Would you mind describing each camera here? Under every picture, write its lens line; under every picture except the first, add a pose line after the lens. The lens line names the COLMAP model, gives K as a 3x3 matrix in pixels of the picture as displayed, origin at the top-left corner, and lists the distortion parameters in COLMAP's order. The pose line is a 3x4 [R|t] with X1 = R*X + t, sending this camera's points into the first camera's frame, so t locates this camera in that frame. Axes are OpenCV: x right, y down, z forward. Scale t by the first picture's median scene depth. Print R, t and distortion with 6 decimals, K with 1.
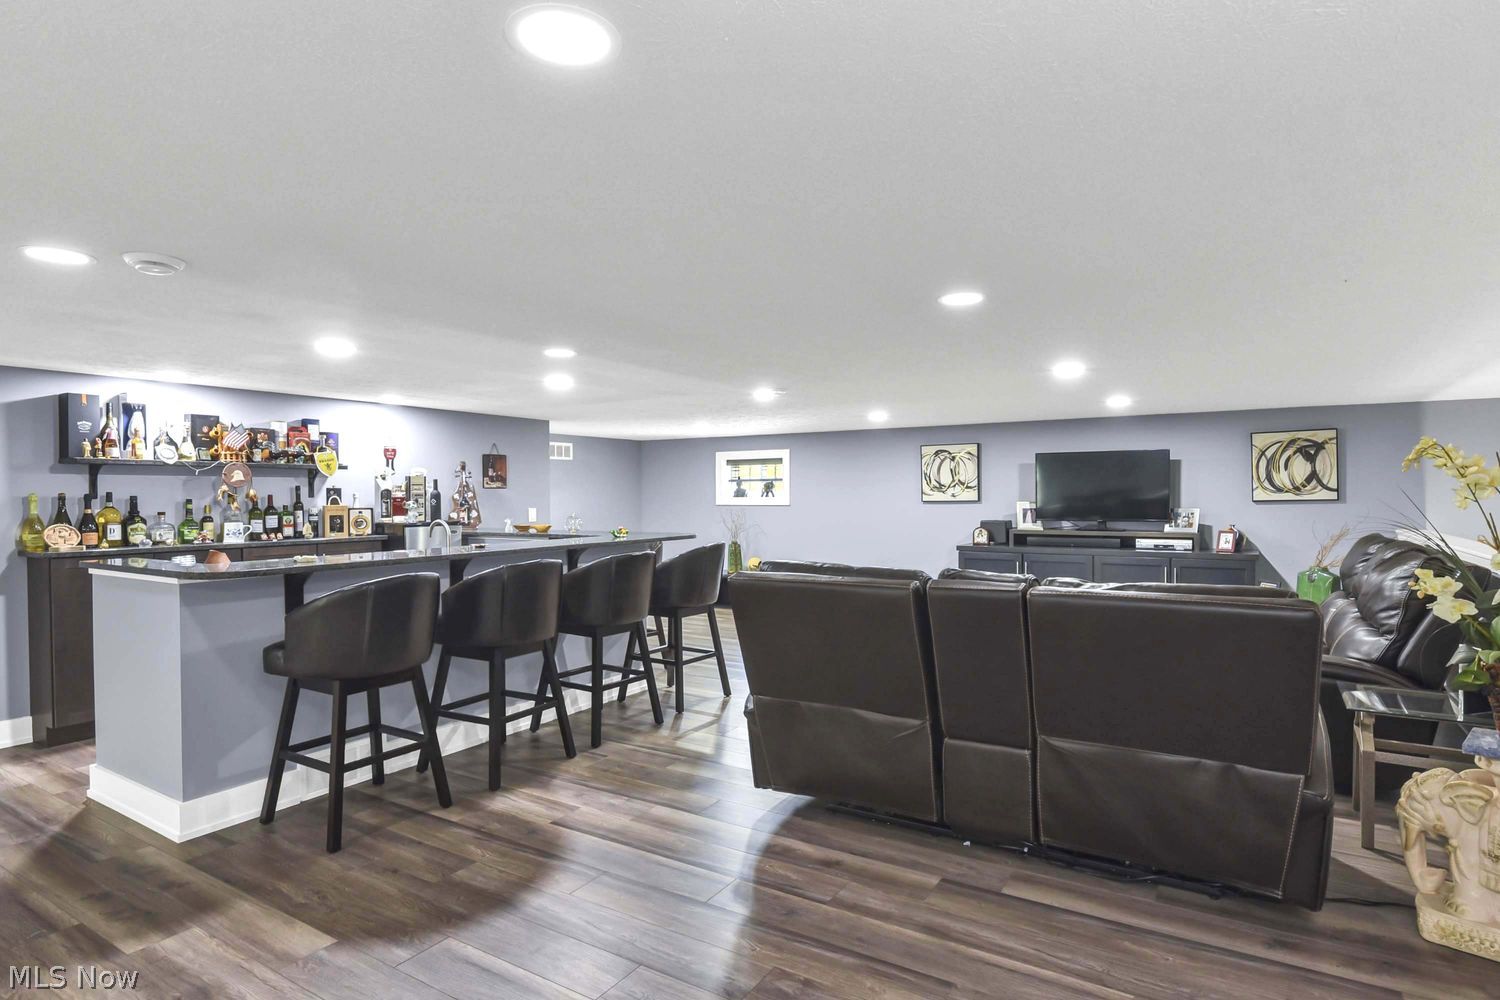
lens RADIAL K [[810.6, 0, 756.4], [0, 810.6, 509.6], [0, 0, 1]] dist [0.001415, -0.004597]
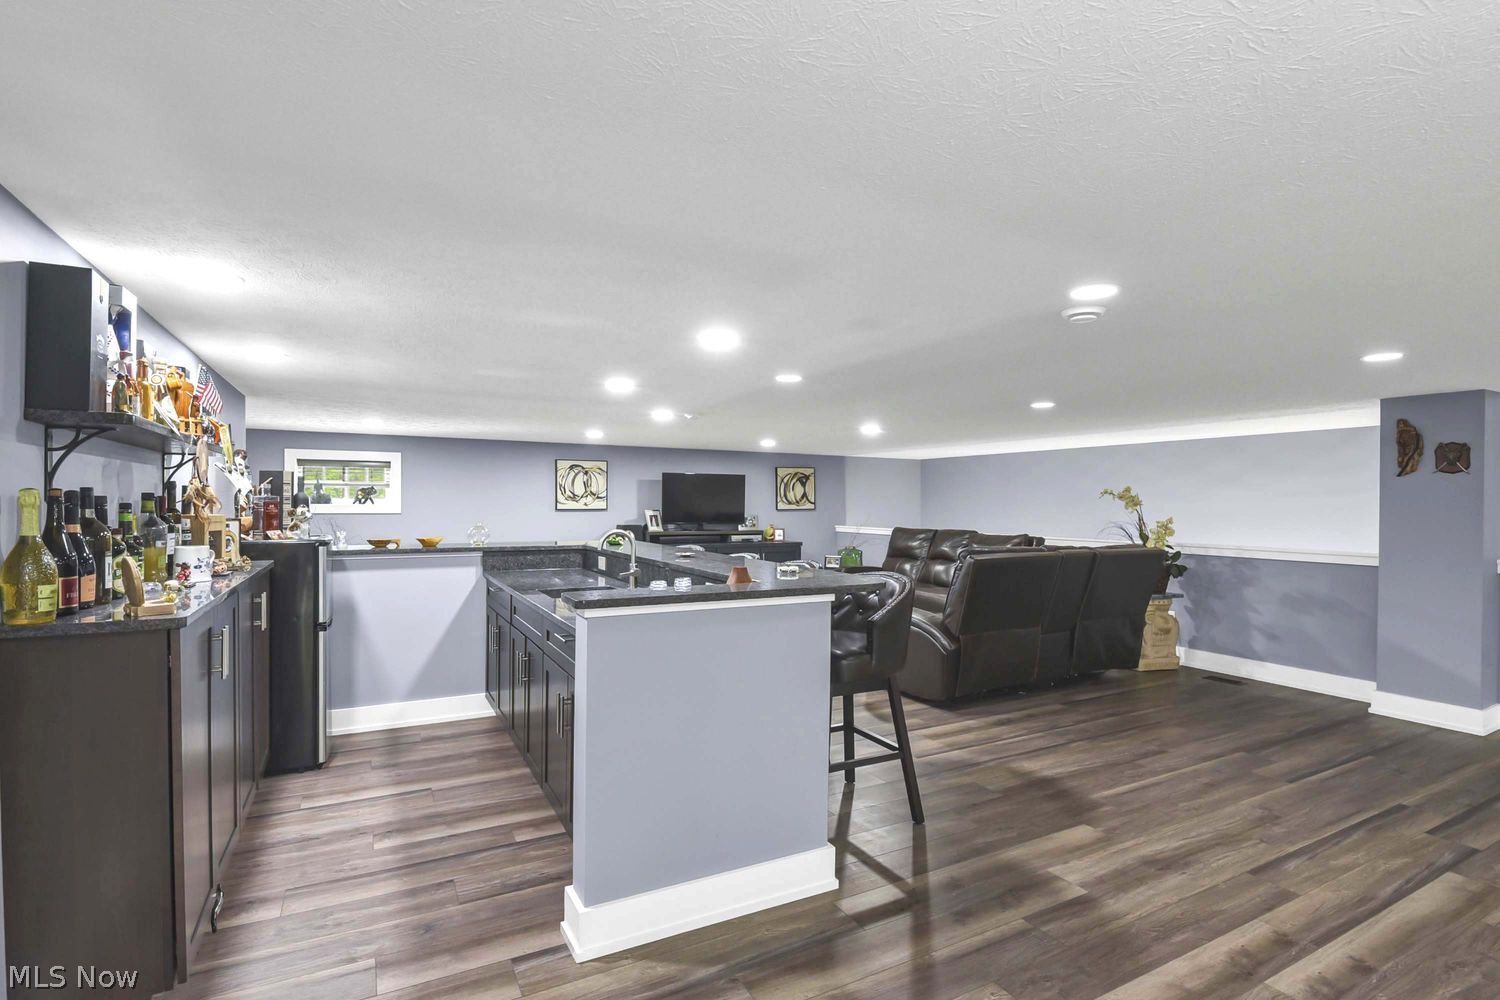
lens RADIAL K [[714.8, 0, 802.8], [0, 714.8, 519.0], [0, 0, 1]] dist [-0.004638, -0.005709]
pose [[0.479892, -0.009732, 0.877274, -0.735590], [0.006854, 0.999950, 0.007343, -0.002652], [-0.877301, 0.002489, 0.479934, 0.336576]]
